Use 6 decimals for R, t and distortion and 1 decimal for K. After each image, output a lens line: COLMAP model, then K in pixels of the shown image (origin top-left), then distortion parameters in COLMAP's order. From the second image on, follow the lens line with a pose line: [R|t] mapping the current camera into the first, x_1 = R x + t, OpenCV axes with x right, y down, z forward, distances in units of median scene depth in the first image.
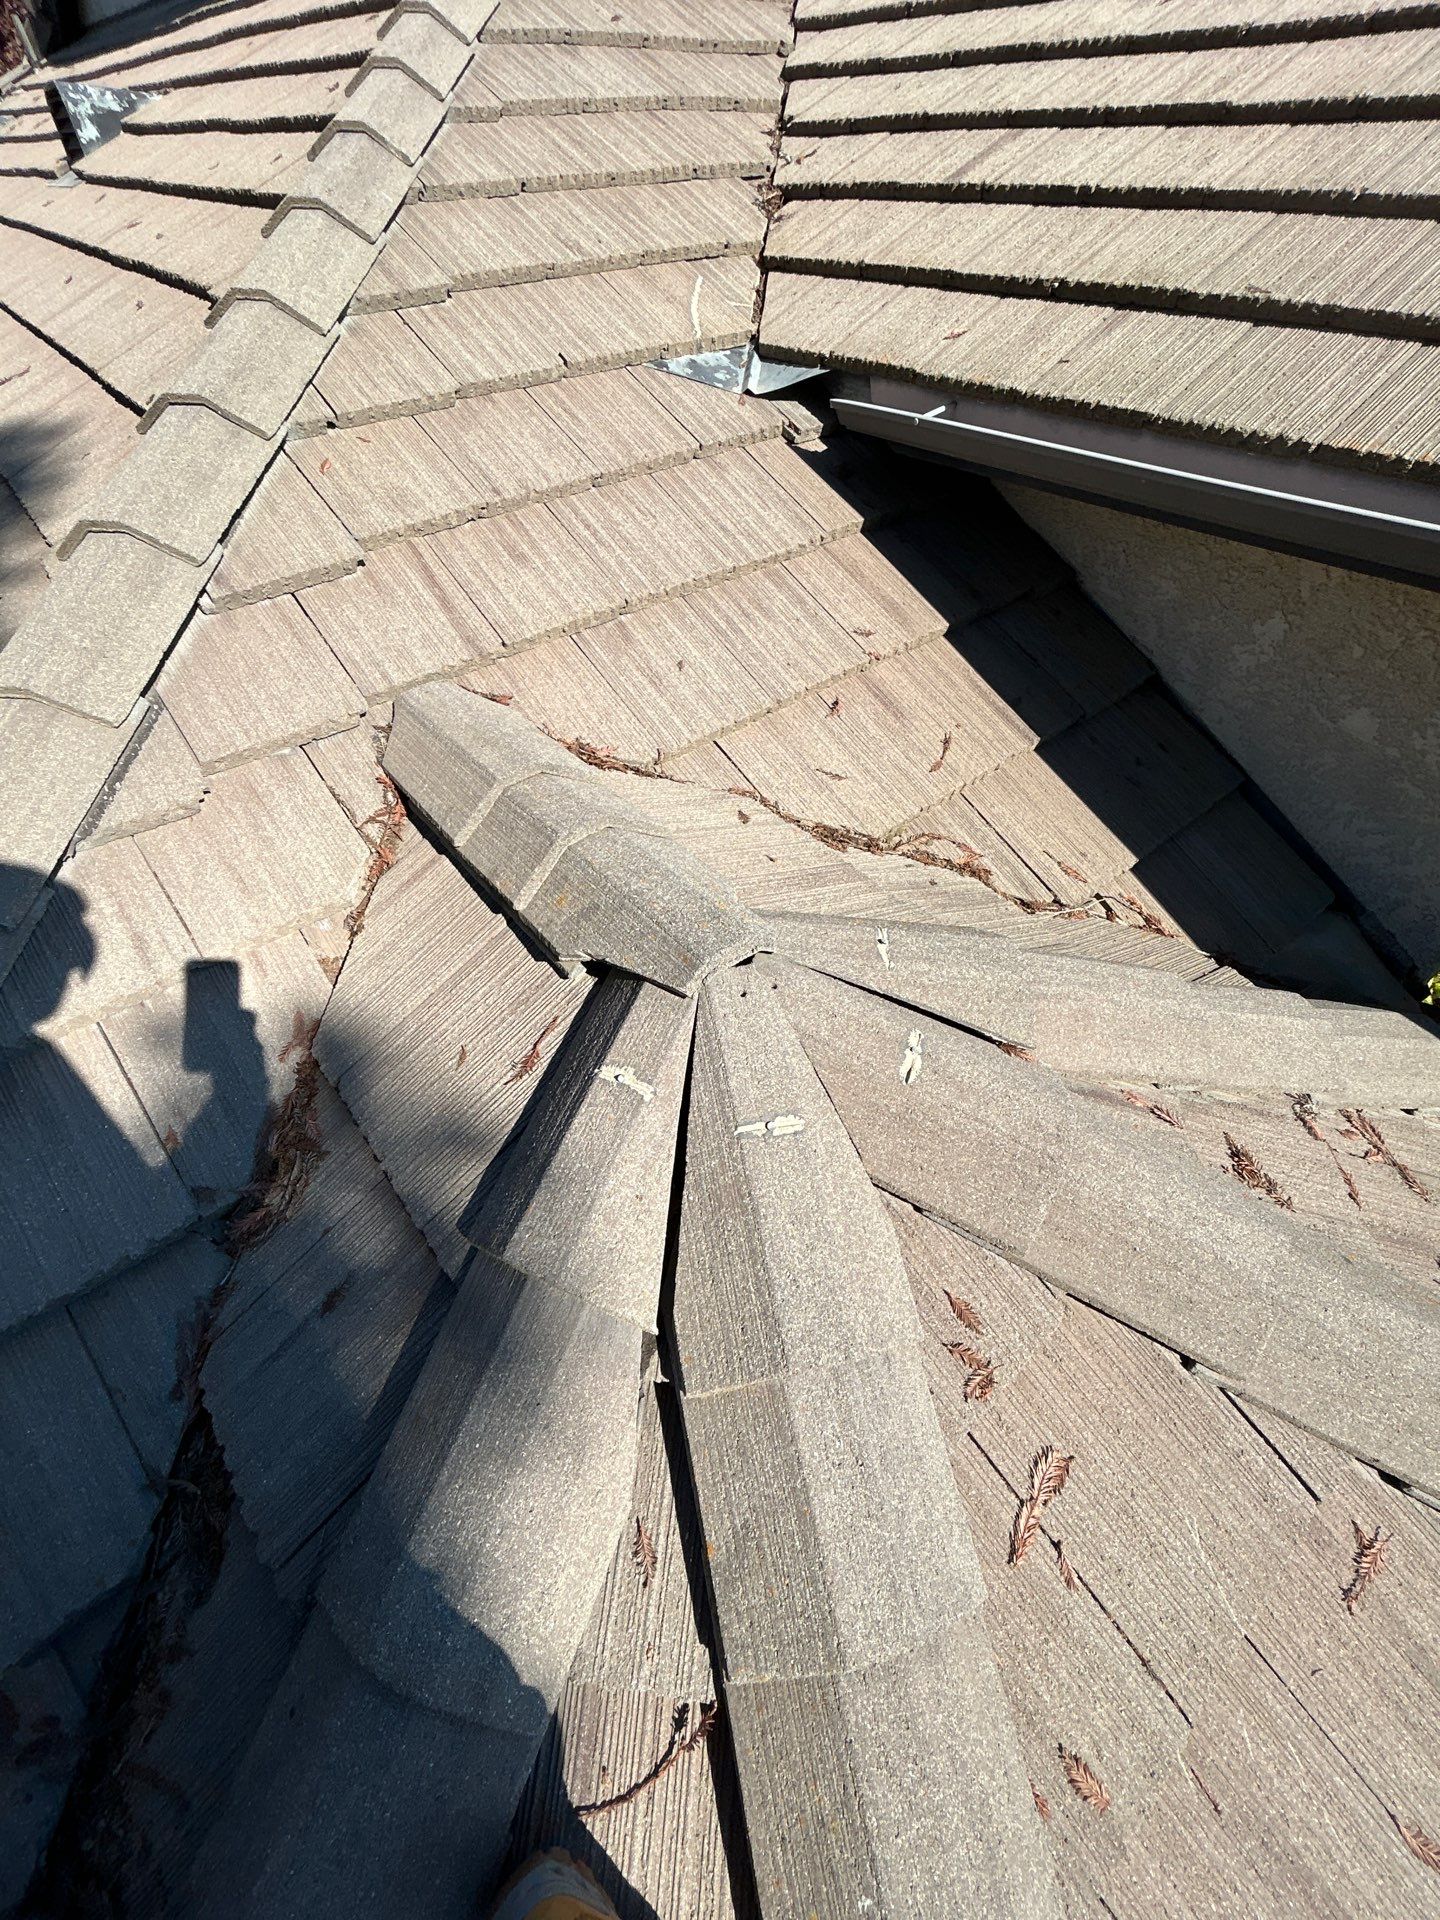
lens RADIAL K [[771.5, 0, 720.0], [0, 771.5, 960.0], [0, 0, 1]] dist [0.002447, -0.000796]
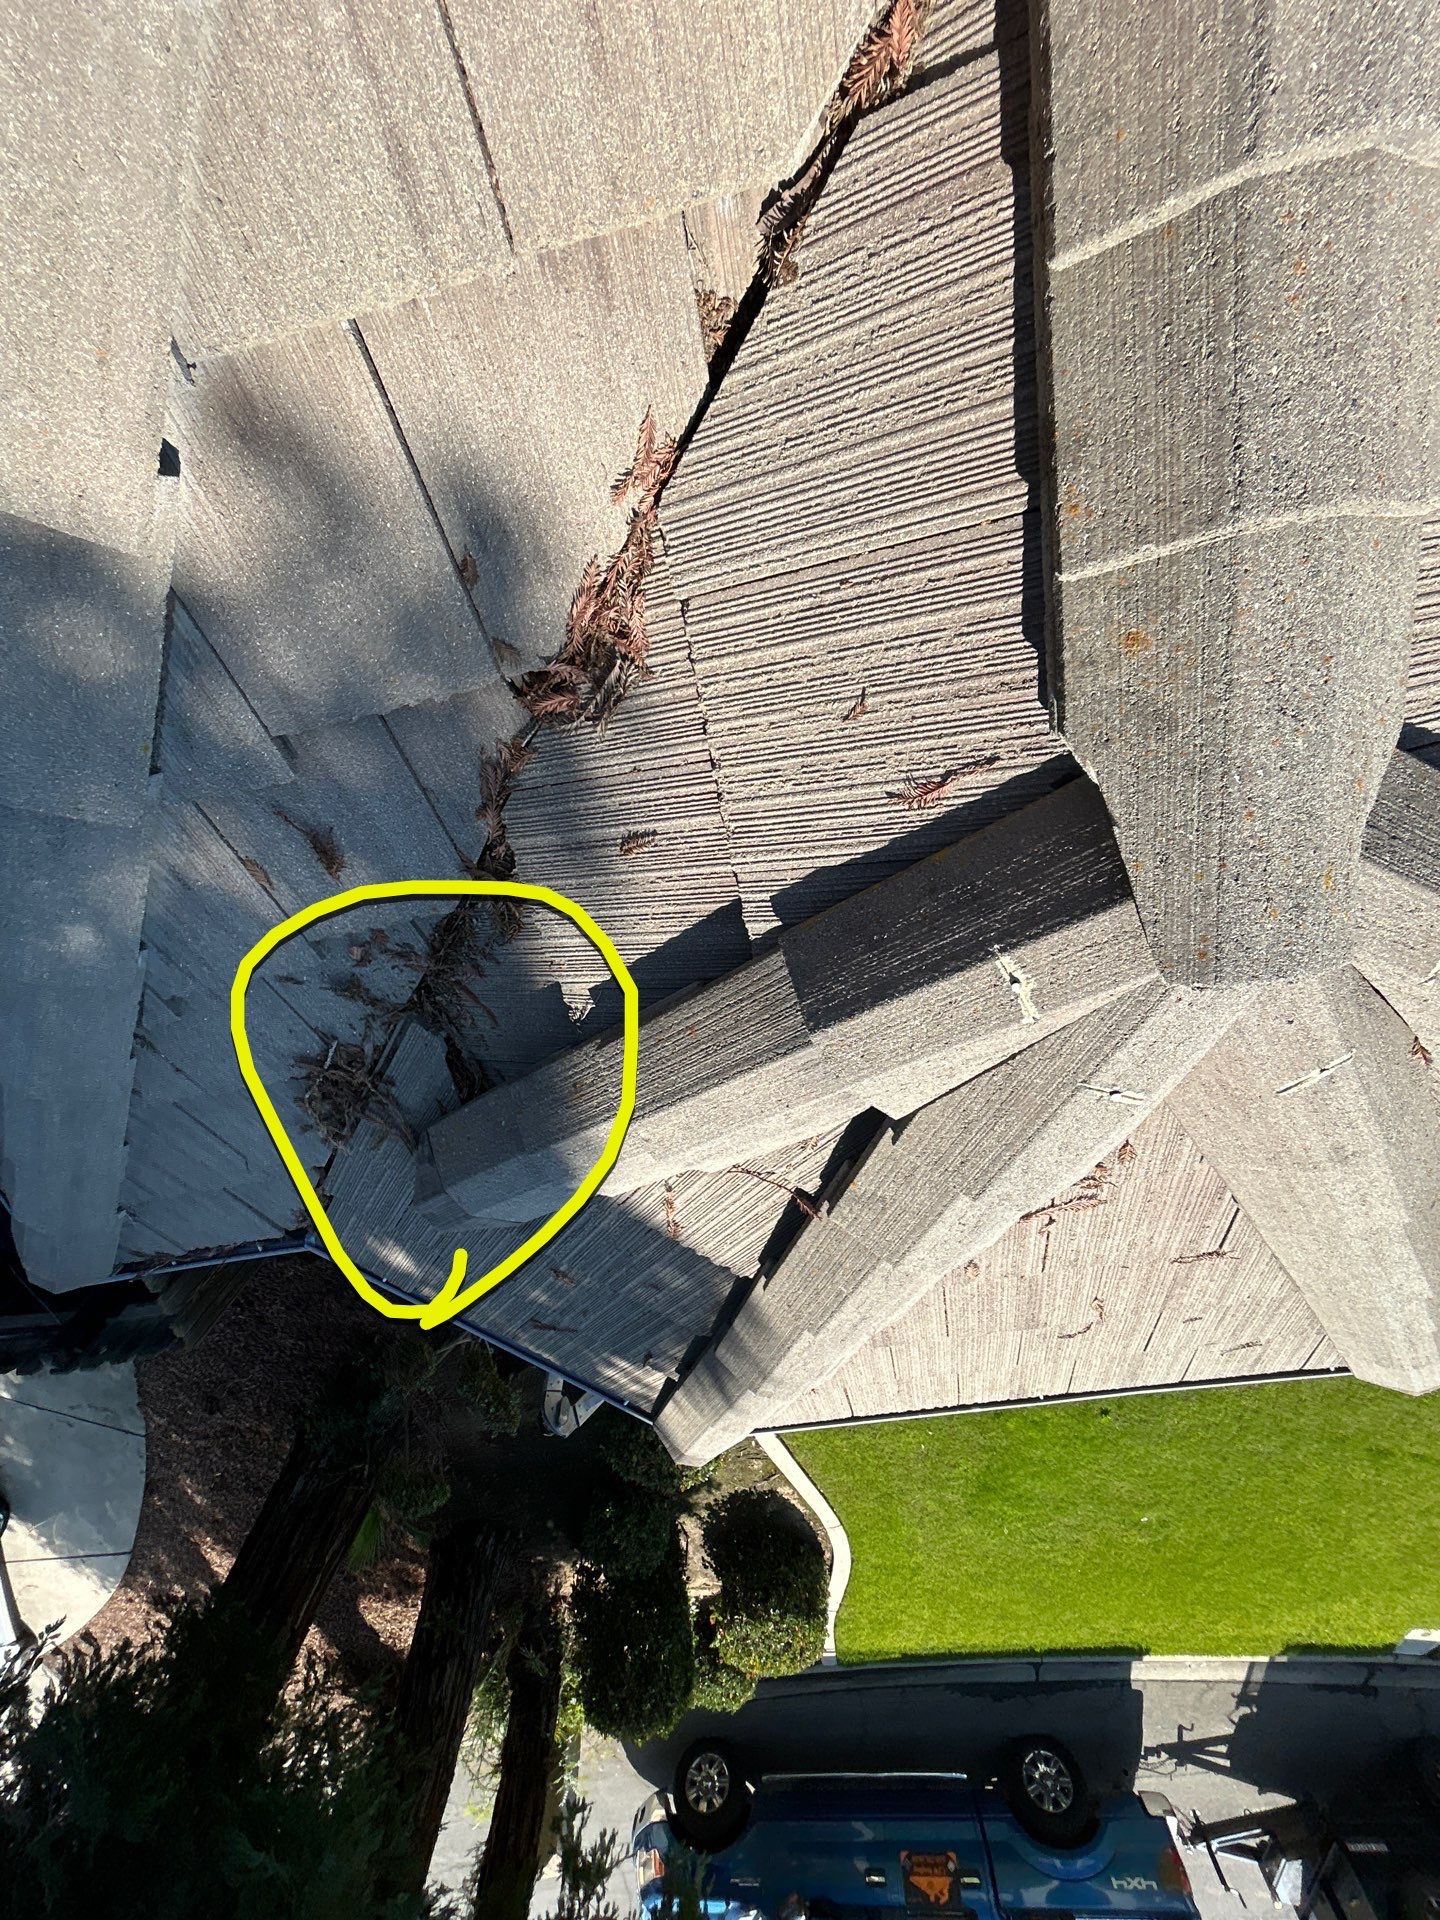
lens RADIAL K [[771.5, 0, 720.0], [0, 771.5, 960.0], [0, 0, 1]] dist [0.002447, -0.000796]
pose [[0.876636, 0.458859, 0.144766, -0.451964], [-0.307725, 0.303386, 0.901810, -0.417622], [0.369884, -0.835108, 0.407162, 0.492444]]
